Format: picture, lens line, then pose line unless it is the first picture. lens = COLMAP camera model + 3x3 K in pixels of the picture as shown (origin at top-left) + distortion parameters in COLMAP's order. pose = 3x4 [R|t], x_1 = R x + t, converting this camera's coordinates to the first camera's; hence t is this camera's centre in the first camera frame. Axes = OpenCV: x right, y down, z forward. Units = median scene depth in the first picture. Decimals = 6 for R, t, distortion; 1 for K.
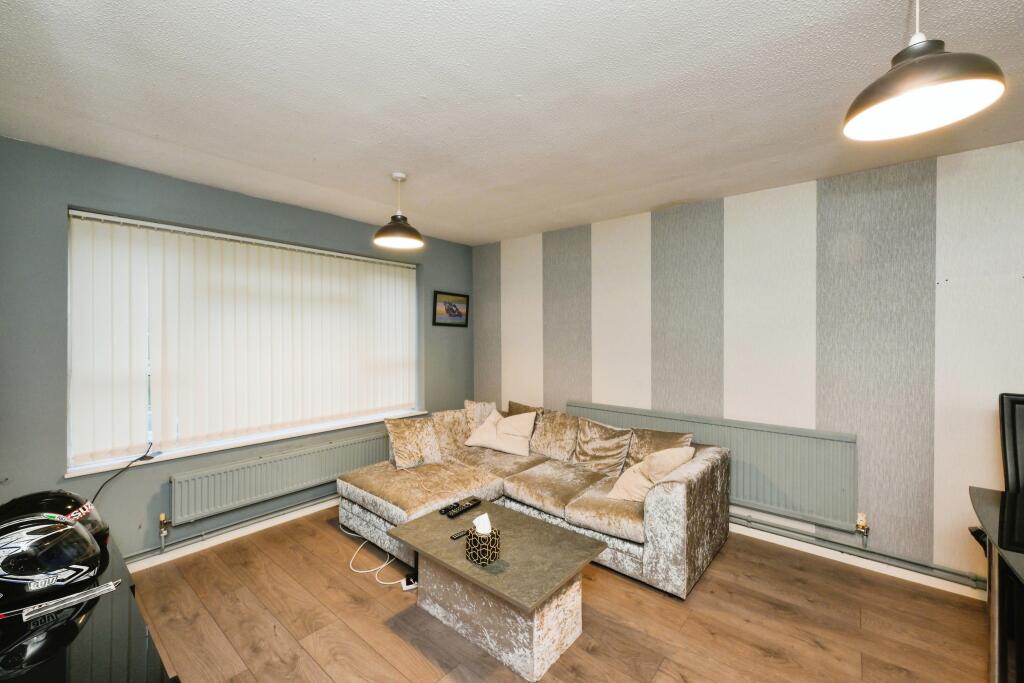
lens RADIAL K [[410.8, 0, 515.0], [0, 410.8, 332.3], [0, 0, 1]] dist [0.000544, 0.000043]
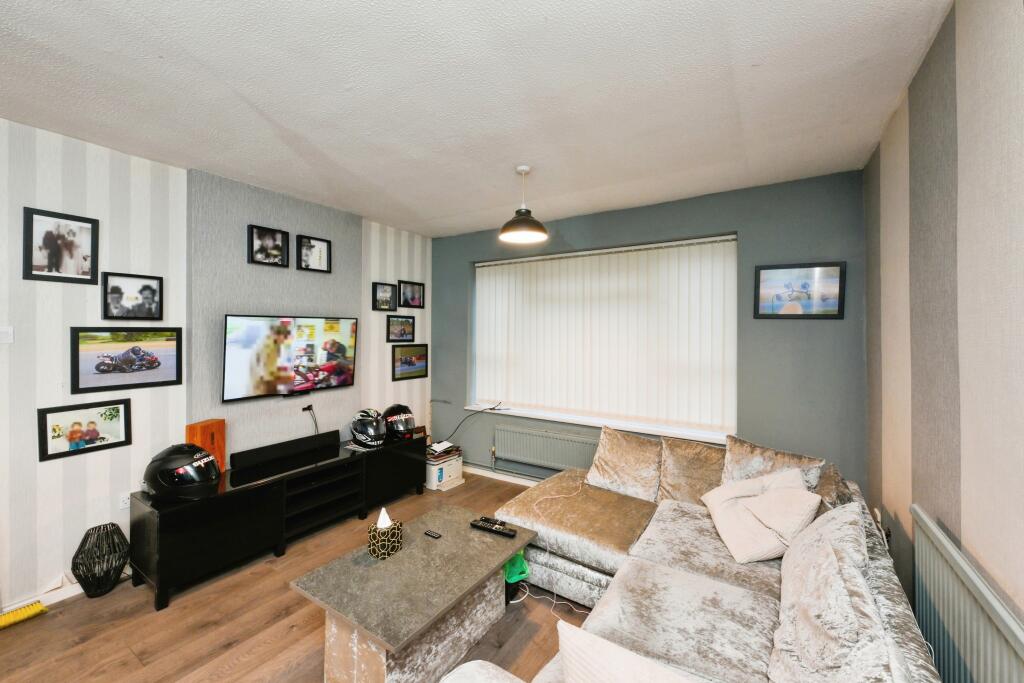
lens RADIAL K [[410.8, 0, 515.0], [0, 410.8, 332.3], [0, 0, 1]] dist [0.000544, 0.000043]
pose [[0.127258, -0.000796, -0.991869, 0.625655], [0.004016, 0.999992, -0.000287, 0.006538], [0.991862, -0.003947, 0.127260, 0.789903]]
